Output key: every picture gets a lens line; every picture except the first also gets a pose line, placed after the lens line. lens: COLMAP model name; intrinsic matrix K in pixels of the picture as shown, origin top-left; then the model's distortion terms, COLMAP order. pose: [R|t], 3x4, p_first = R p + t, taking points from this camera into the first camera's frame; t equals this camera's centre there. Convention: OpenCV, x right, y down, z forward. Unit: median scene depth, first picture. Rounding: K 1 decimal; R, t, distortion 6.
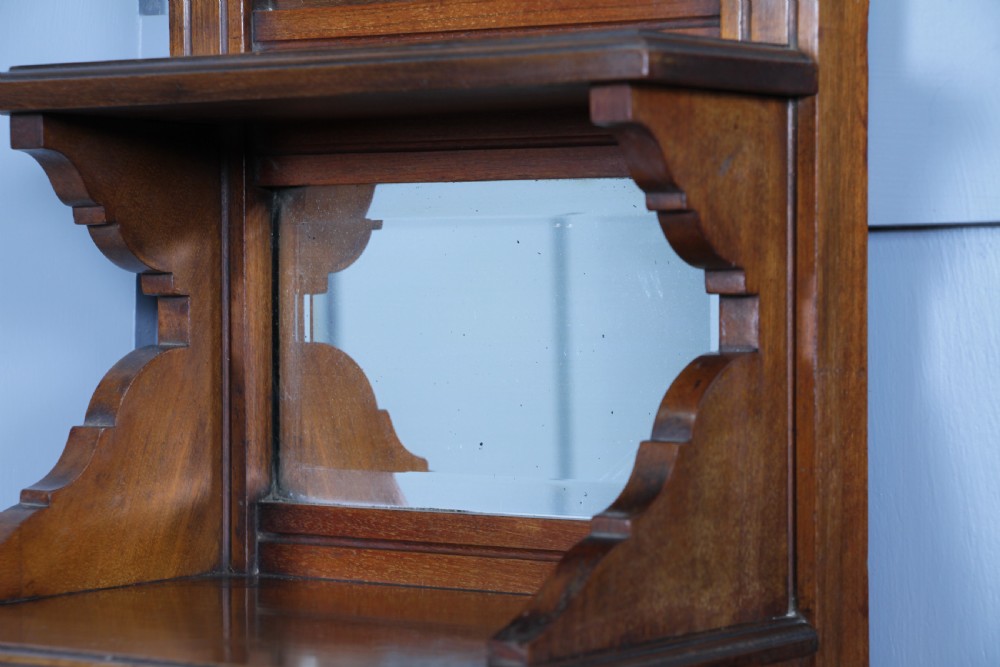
lens RADIAL K [[2835.4, 0, 494.4], [0, 2835.4, 332.3], [0, 0, 1]] dist [0.467886, 0.000000]
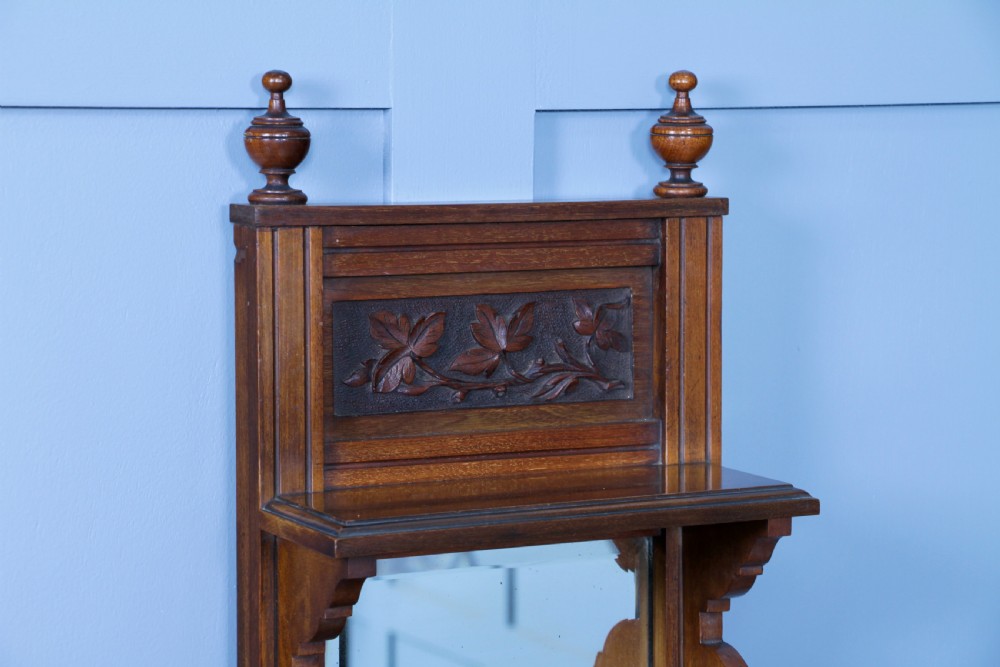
lens RADIAL K [[2720.7, 0, 500.7], [0, 2720.7, 337.2], [0, 0, 1]] dist [0.449190, 0.000000]
pose [[0.458823, -0.081665, 0.884767, -1.411071], [0.018409, 0.996427, 0.082425, -0.313141], [-0.888337, -0.021530, 0.458687, 0.341391]]
